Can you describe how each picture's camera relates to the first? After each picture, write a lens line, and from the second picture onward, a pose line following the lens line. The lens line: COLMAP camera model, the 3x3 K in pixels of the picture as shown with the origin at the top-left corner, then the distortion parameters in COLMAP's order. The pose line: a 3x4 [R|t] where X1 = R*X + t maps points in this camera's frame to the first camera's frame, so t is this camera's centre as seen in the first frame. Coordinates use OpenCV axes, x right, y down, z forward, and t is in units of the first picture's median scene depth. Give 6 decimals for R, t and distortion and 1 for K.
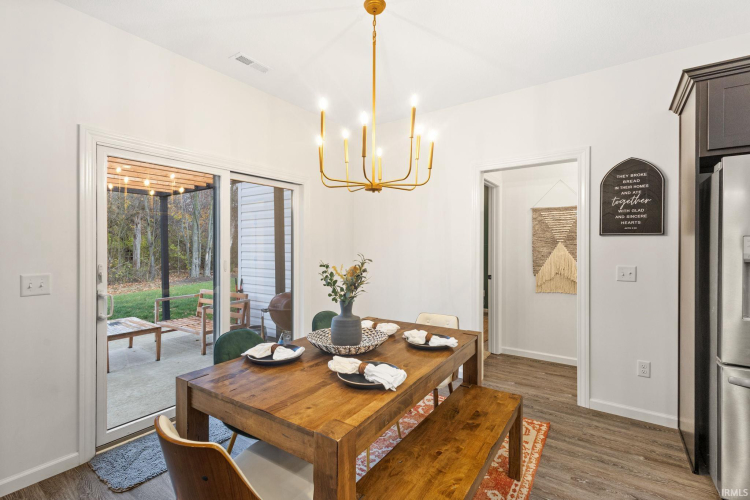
lens RADIAL K [[349.9, 0, 375.7], [0, 349.9, 248.7], [0, 0, 1]] dist [-0.001638, -0.000312]
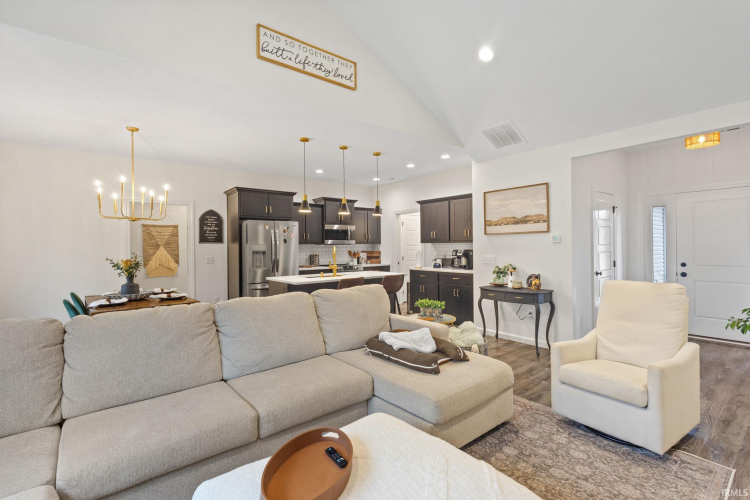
lens RADIAL K [[349.9, 0, 374.6], [0, 349.9, 248.2], [0, 0, 1]] dist [-0.001638, -0.000312]
pose [[0.264303, -0.005632, 0.964423, -1.133859], [0.011504, 0.999930, 0.002686, -0.002197], [-0.964371, 0.010385, 0.264350, -0.594810]]
